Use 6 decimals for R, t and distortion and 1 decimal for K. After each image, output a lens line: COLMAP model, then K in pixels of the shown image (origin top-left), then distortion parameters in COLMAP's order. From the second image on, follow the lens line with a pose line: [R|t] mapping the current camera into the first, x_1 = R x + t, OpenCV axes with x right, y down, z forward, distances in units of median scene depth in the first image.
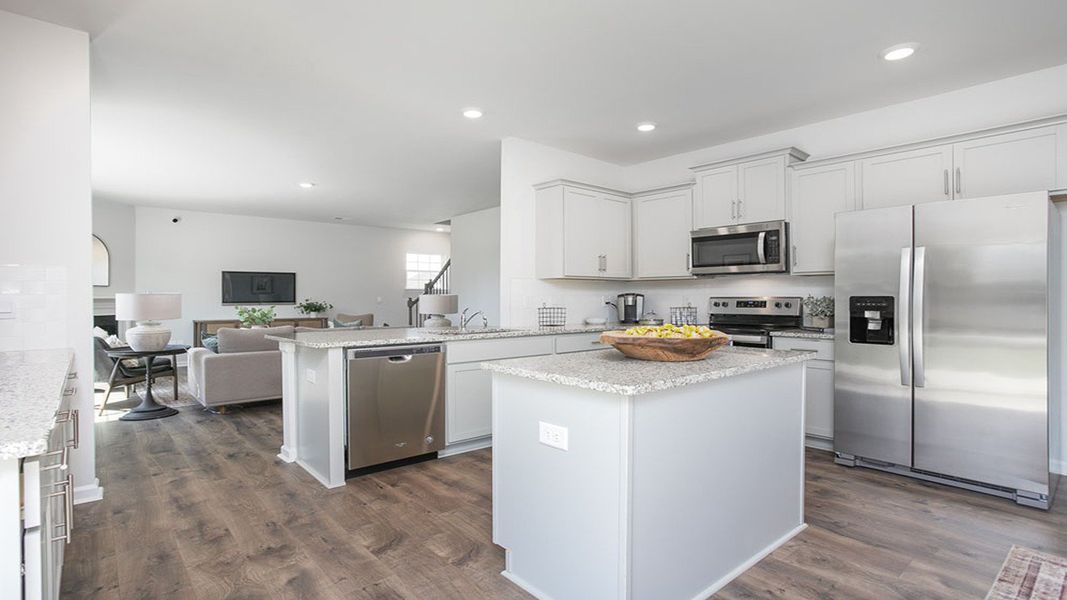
lens RADIAL K [[519.3, 0, 517.4], [0, 519.3, 300.5], [0, 0, 1]] dist [-0.014528, 0.000669]
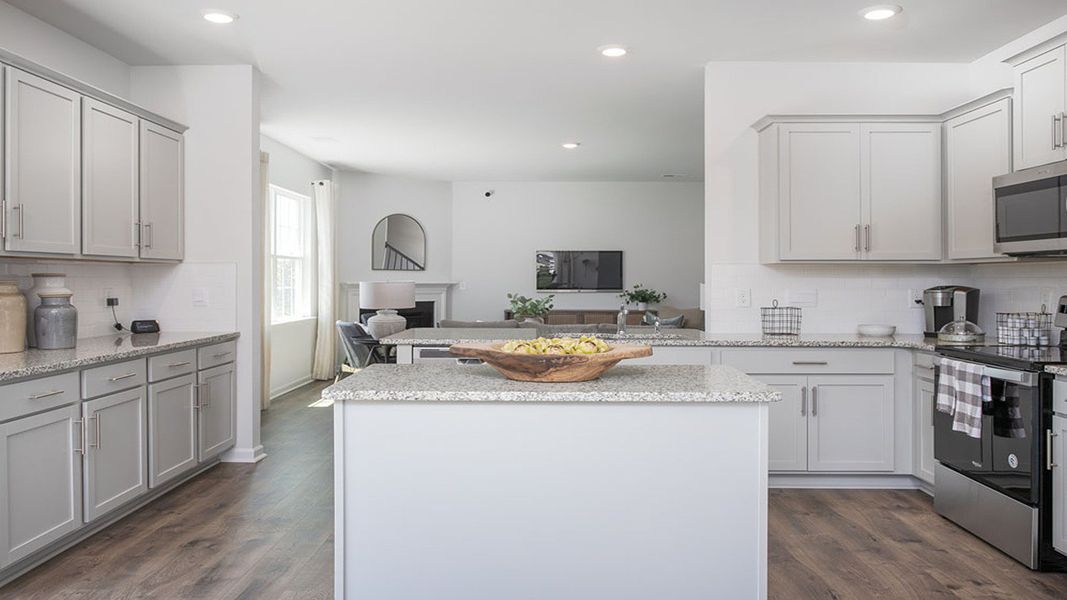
lens RADIAL K [[814.1, 0, 533.8], [0, 814.1, 280.2], [0, 0, 1]] dist [-0.006785, -0.000600]
pose [[0.754469, 0.005223, -0.656315, 0.524985], [-0.006573, 0.999978, 0.000402, -0.019450], [0.656303, 0.004010, 0.754487, 0.014141]]
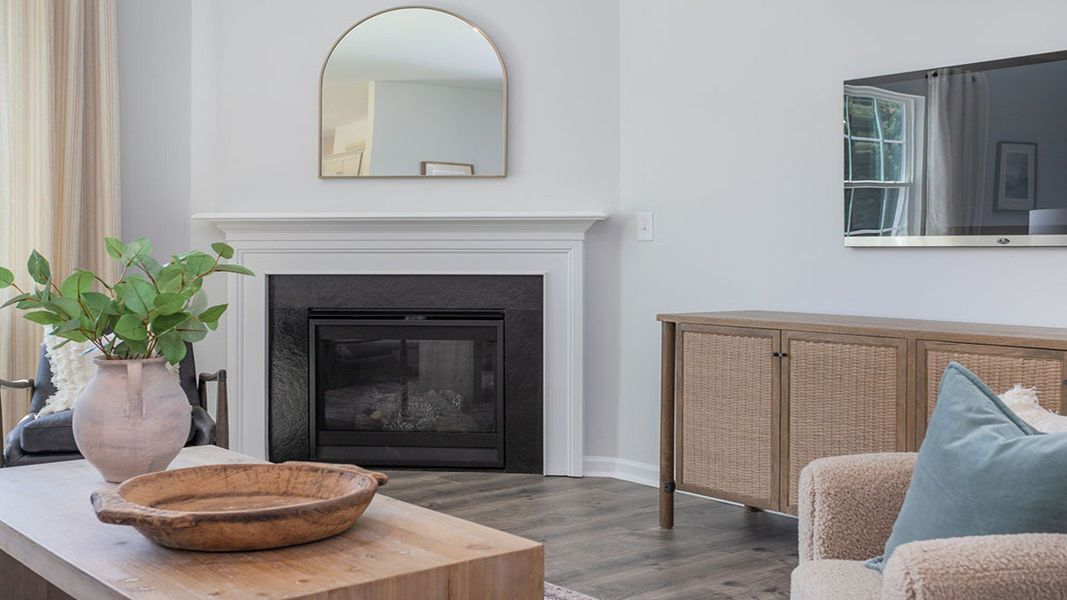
lens RADIAL K [[1229.8, 0, 533.5], [0, 1229.8, 300.0], [0, 0, 1]] dist [-0.090669, -0.002159]
pose [[-0.013920, 0.046199, -0.998835, -0.158838], [-0.005160, 0.998915, 0.046275, 0.014790], [0.999890, 0.005798, -0.013666, 1.626292]]
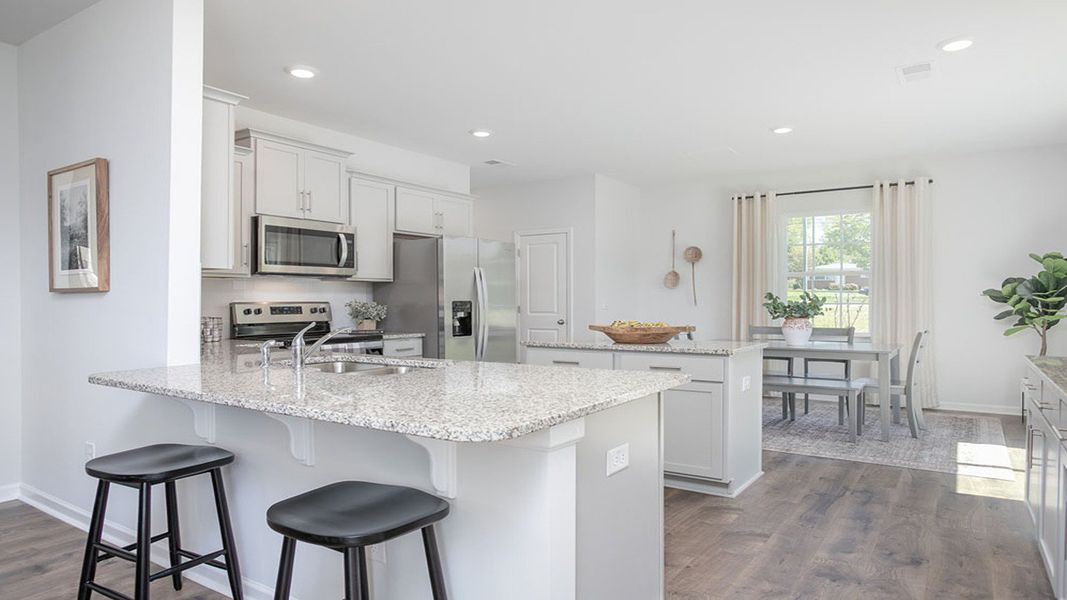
lens RADIAL K [[655.2, 0, 533.5], [0, 655.2, 300.0], [0, 0, 1]] dist [-0.022139, 0.001060]
pose [[-0.282368, 0.004365, 0.959296, -0.682082], [0.010491, 0.999944, -0.001462, -0.004171], [-0.959249, 0.009651, -0.282397, 0.873071]]
